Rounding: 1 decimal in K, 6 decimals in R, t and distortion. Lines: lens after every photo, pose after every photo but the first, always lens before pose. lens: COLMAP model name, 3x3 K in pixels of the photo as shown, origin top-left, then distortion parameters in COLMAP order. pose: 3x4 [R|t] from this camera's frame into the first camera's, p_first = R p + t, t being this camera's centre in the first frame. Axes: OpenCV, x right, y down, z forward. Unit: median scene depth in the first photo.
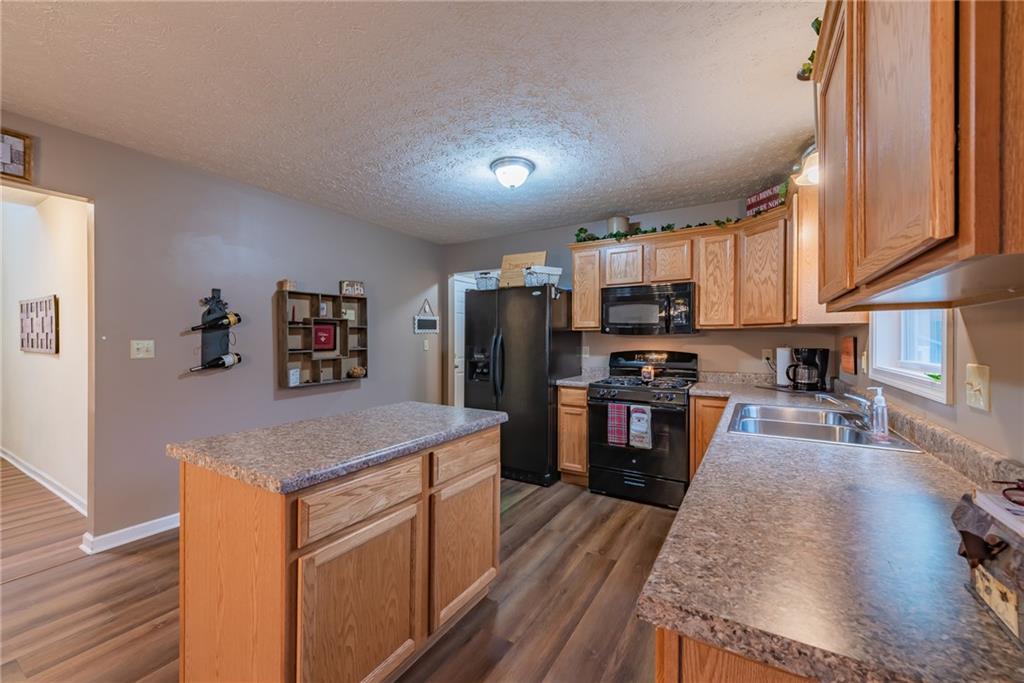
lens RADIAL K [[411.1, 0, 511.9], [0, 411.1, 340.5], [0, 0, 1]] dist [0.016165, -0.003151]
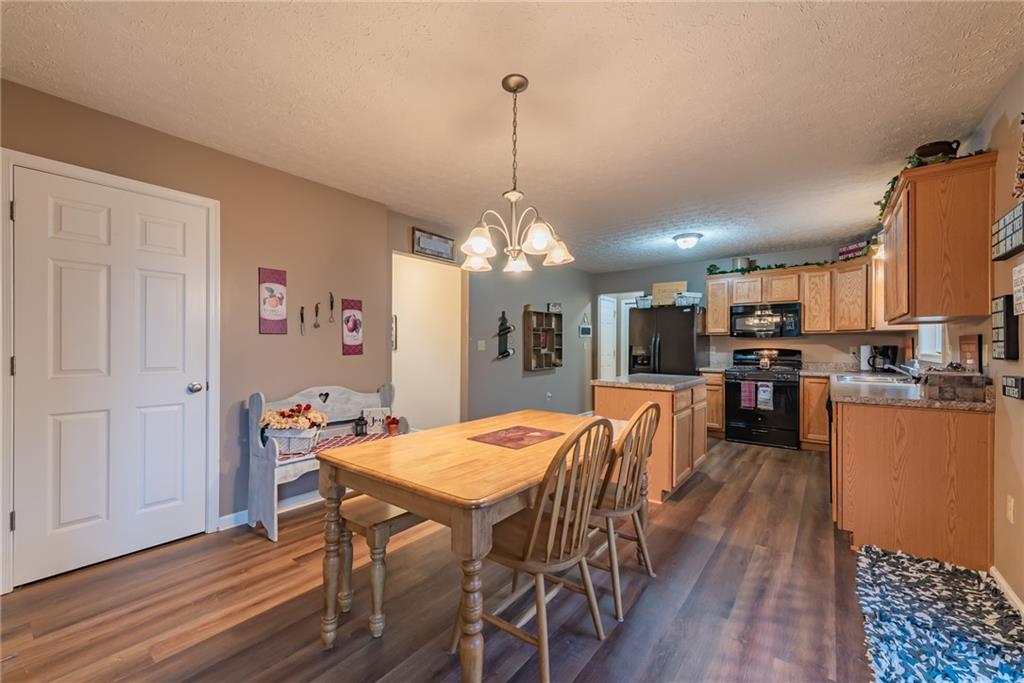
lens RADIAL K [[411.1, 0, 512.7], [0, 411.1, 345.9], [0, 0, 1]] dist [0.016165, -0.003151]
pose [[0.993000, 0.000093, -0.118111, -0.431376], [-0.000392, 0.999997, -0.002509, 0.022141], [0.118110, 0.002537, 0.992997, -0.638791]]
